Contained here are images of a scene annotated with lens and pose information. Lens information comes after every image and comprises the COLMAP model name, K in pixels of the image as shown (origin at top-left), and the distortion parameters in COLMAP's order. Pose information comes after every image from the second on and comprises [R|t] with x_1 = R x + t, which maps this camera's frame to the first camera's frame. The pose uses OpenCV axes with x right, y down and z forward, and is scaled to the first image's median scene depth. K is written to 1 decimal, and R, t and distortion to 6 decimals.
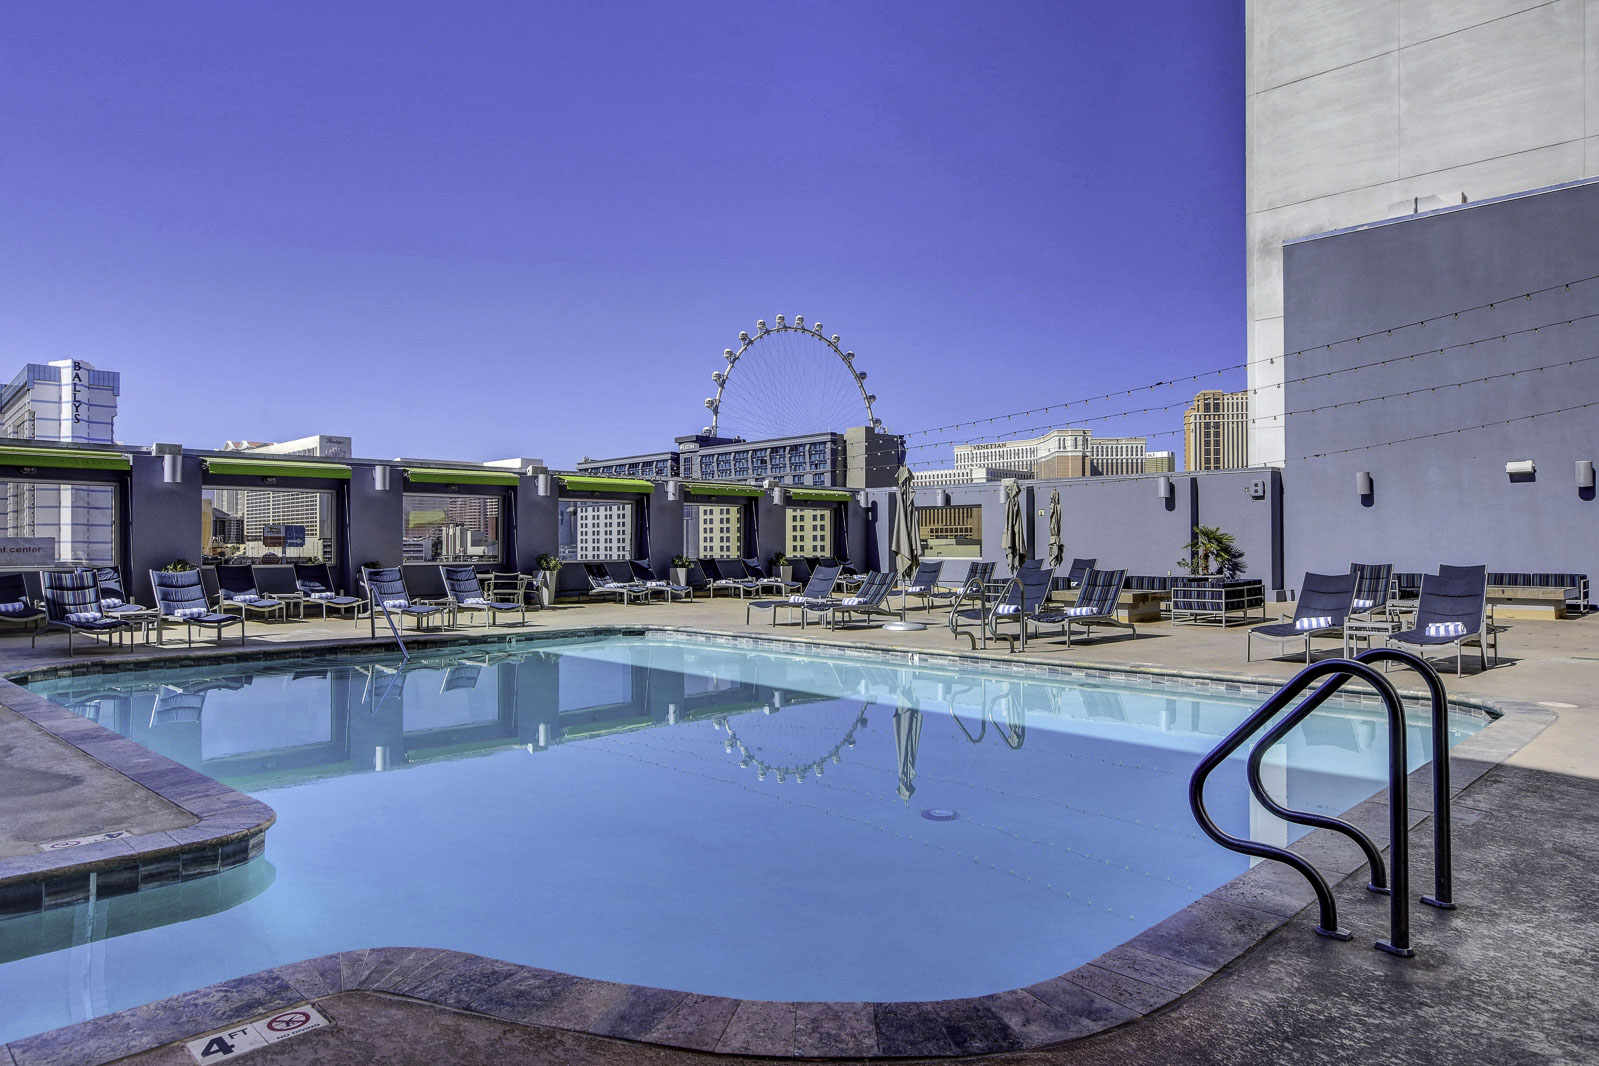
lens RADIAL K [[1007.7, 0, 799.5], [0, 1007.7, 533.0], [0, 0, 1]] dist [0.000046, 0.000255]
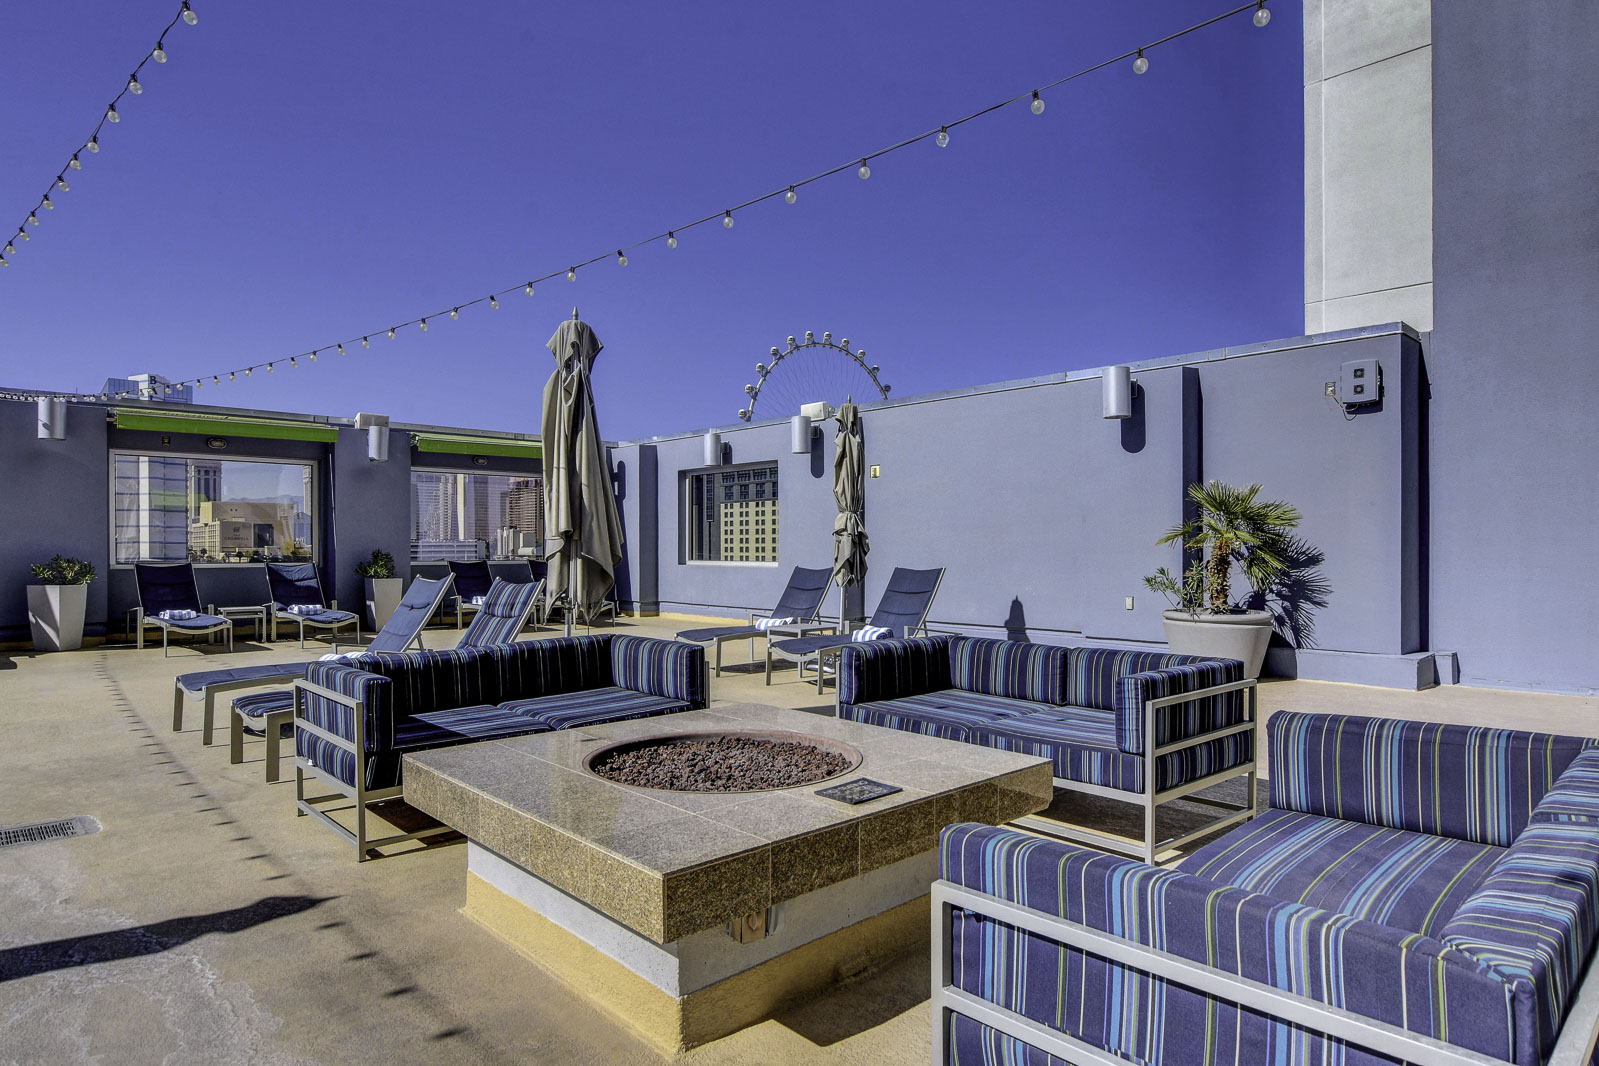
lens RADIAL K [[904.3, 0, 799.5], [0, 904.3, 533.0], [0, 0, 1]] dist [-0.019833, 0.000193]
pose [[0.998872, 0.002287, -0.047433, 0.251263], [-0.002455, 0.999991, -0.003489, 0.012790], [0.047424, 0.003602, 0.998868, 0.631099]]
